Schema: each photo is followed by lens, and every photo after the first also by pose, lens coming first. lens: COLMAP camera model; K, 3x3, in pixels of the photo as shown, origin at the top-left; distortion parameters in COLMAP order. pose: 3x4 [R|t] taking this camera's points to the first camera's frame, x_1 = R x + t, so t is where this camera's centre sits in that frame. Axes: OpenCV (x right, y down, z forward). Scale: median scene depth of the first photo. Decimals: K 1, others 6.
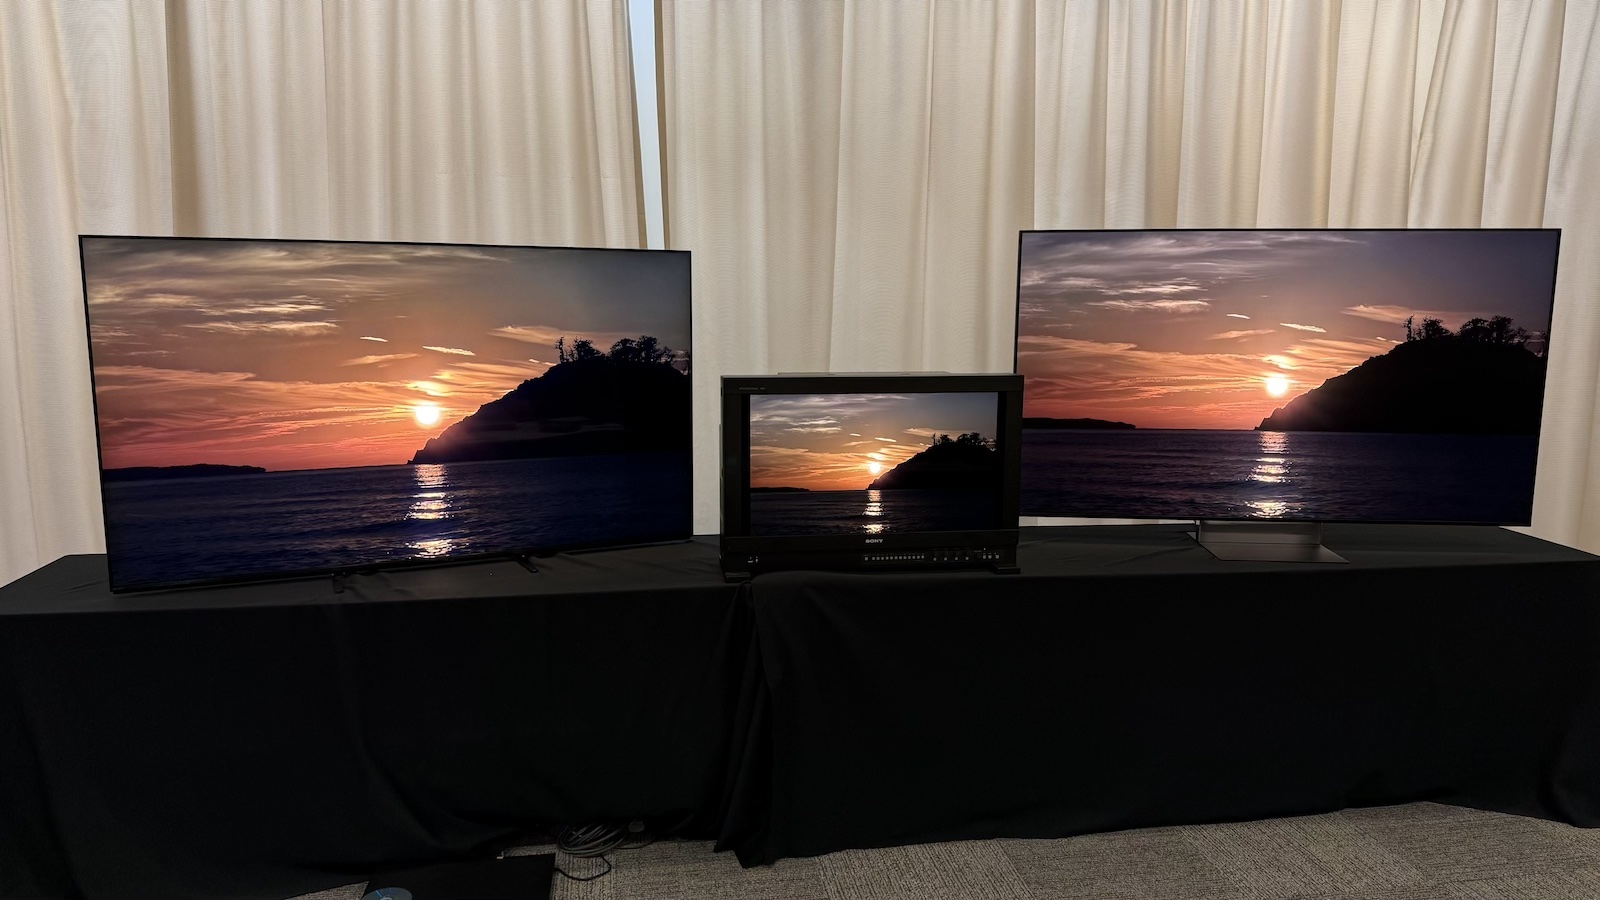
lens RADIAL K [[1087.5, 0, 749.5], [0, 1087.5, 441.6], [0, 0, 1]] dist [0.121163, -0.163057]
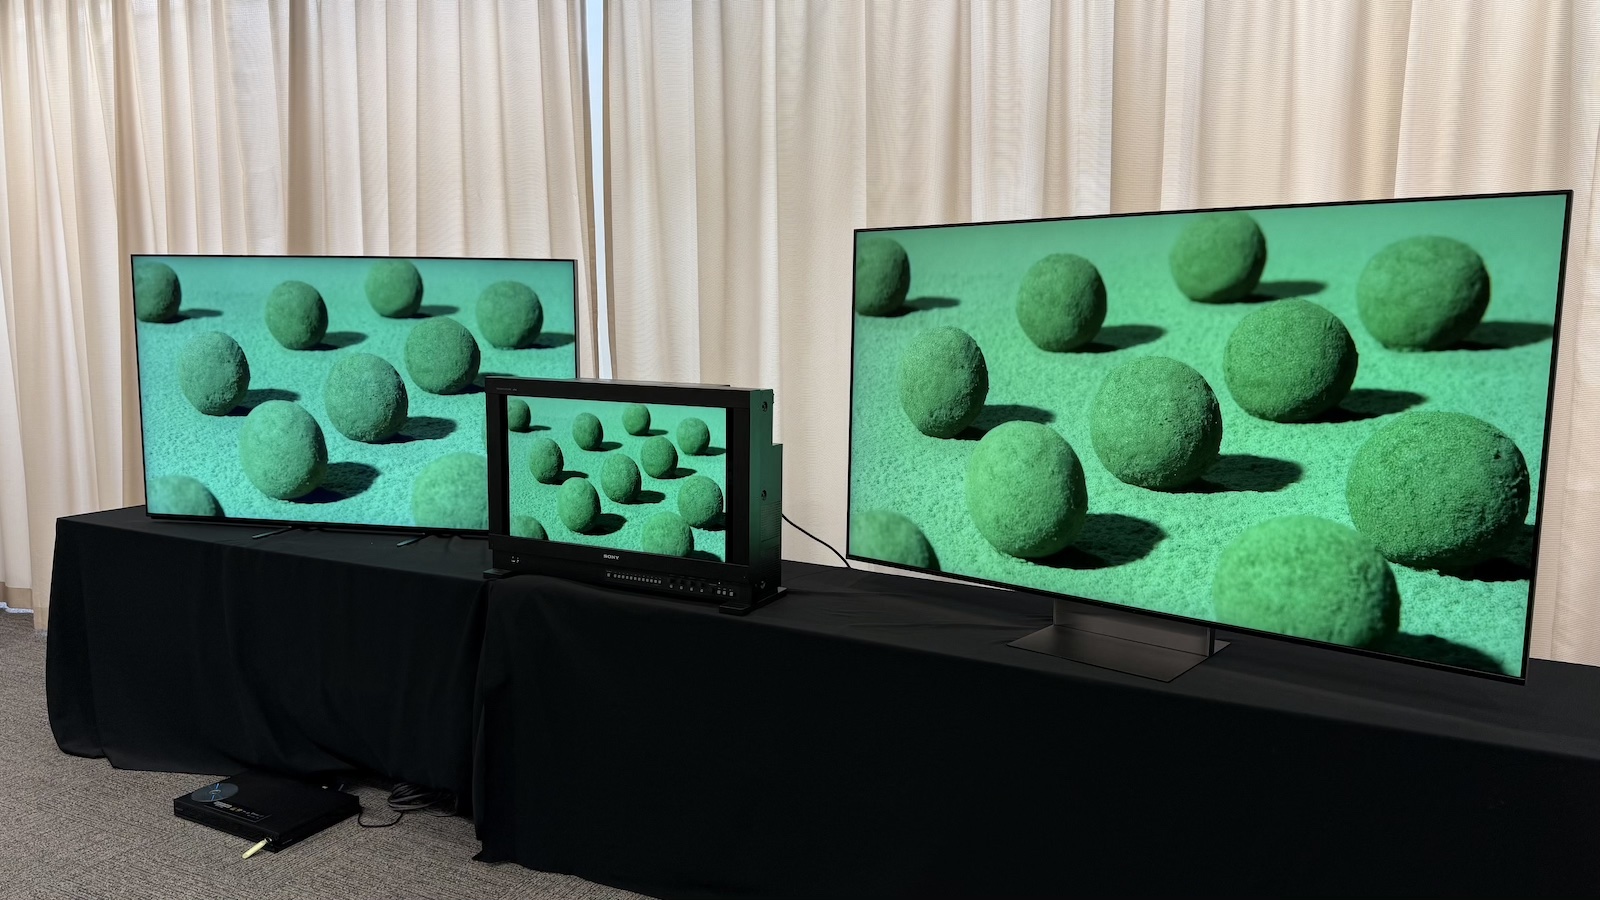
lens RADIAL K [[1087.5, 0, 749.5], [0, 1087.5, 441.6], [0, 0, 1]] dist [0.121163, -0.163057]
pose [[0.816111, 0.073611, -0.573188, 0.747984], [-0.080490, 0.996665, 0.013393, -0.030713], [0.572262, 0.035206, 0.819314, 0.291474]]
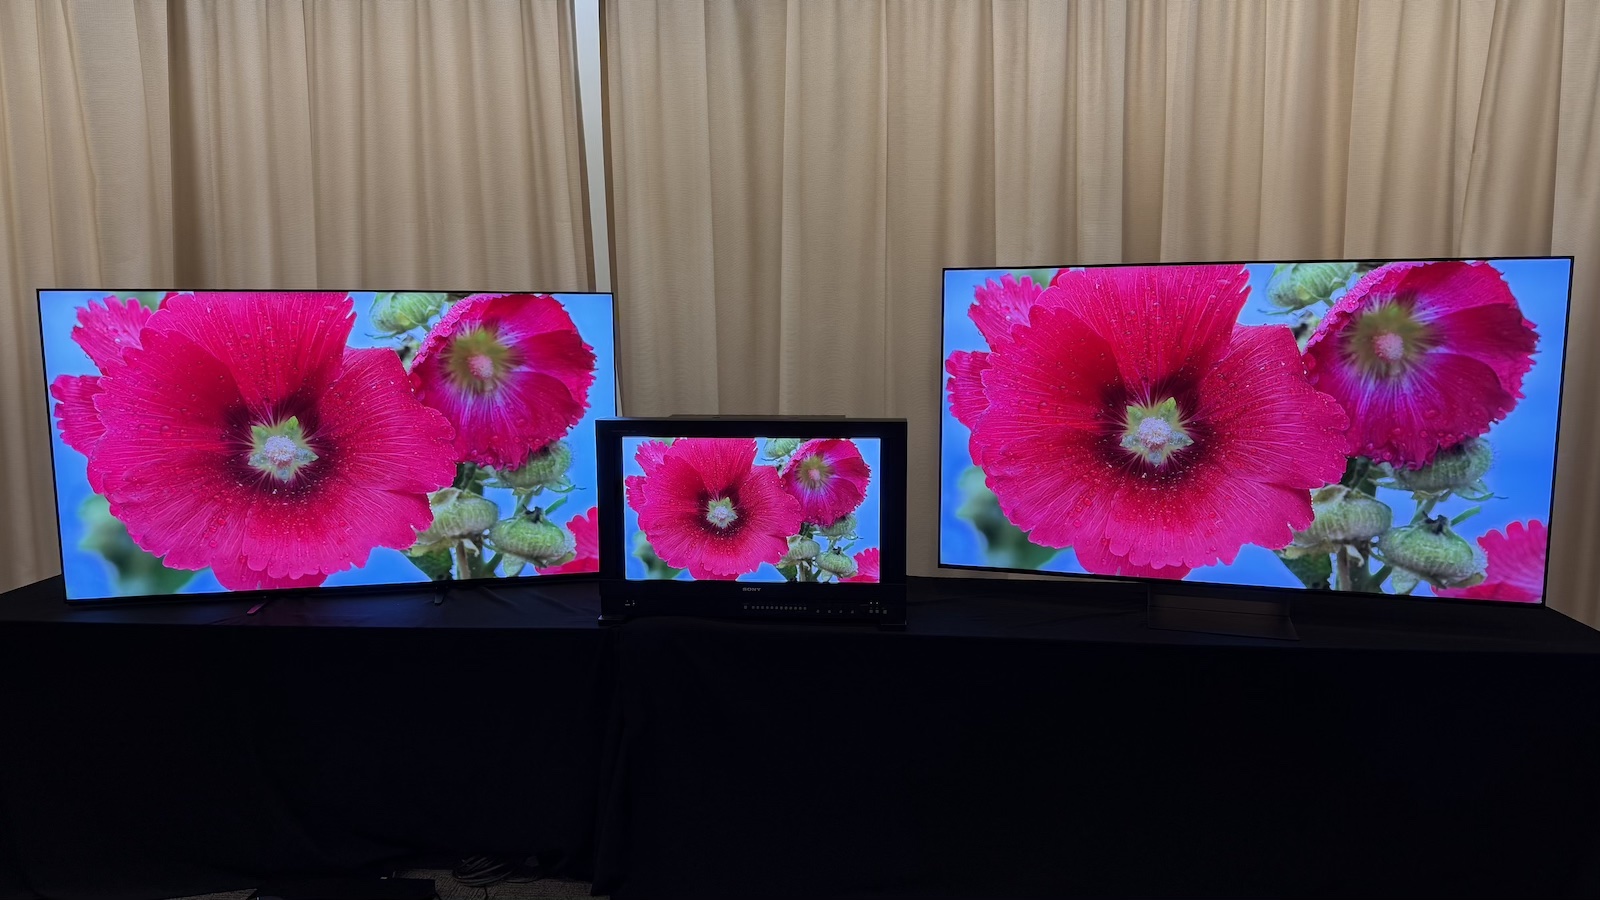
lens RADIAL K [[1070.9, 0, 800.0], [0, 1070.9, 450.0], [0, 0, 1]] dist [0.047677, -0.057370]
pose [[0.973885, 0.017815, -0.226340, 0.368728], [-0.022971, 0.999533, -0.020168, -0.013503], [0.225875, 0.024841, 0.973839, 0.087433]]
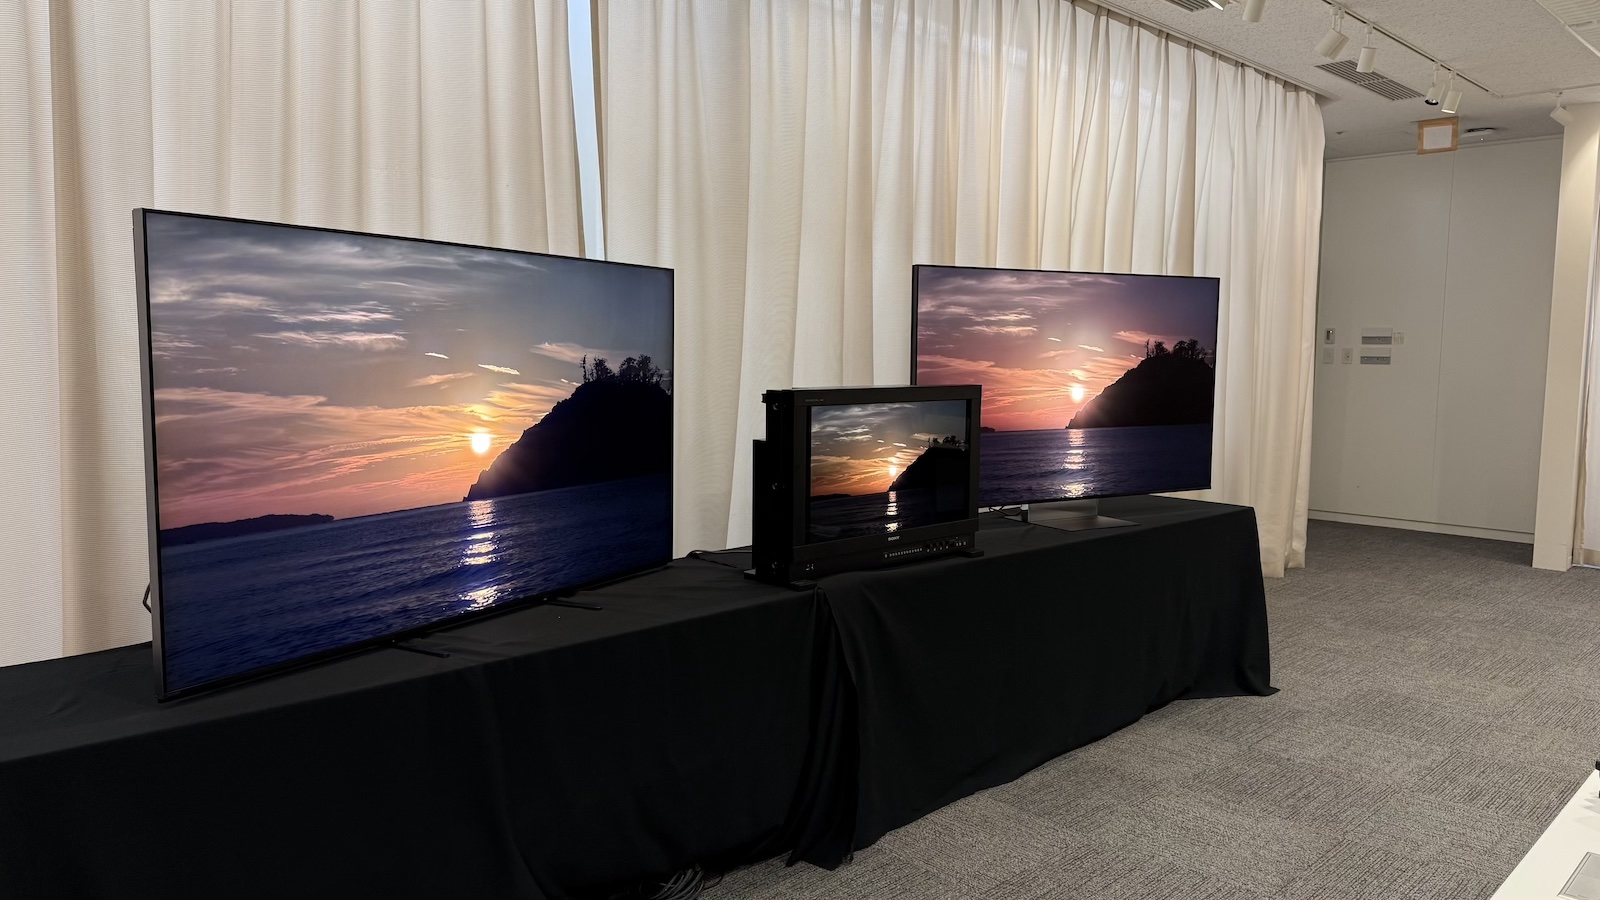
lens RADIAL K [[1087.5, 0, 749.5], [0, 1087.5, 441.6], [0, 0, 1]] dist [0.121163, -0.163057]
pose [[0.833788, -0.046023, 0.550163, -0.600483], [0.073643, 0.996886, -0.028214, 0.014788], [-0.547151, 0.064040, 0.834581, 0.163105]]
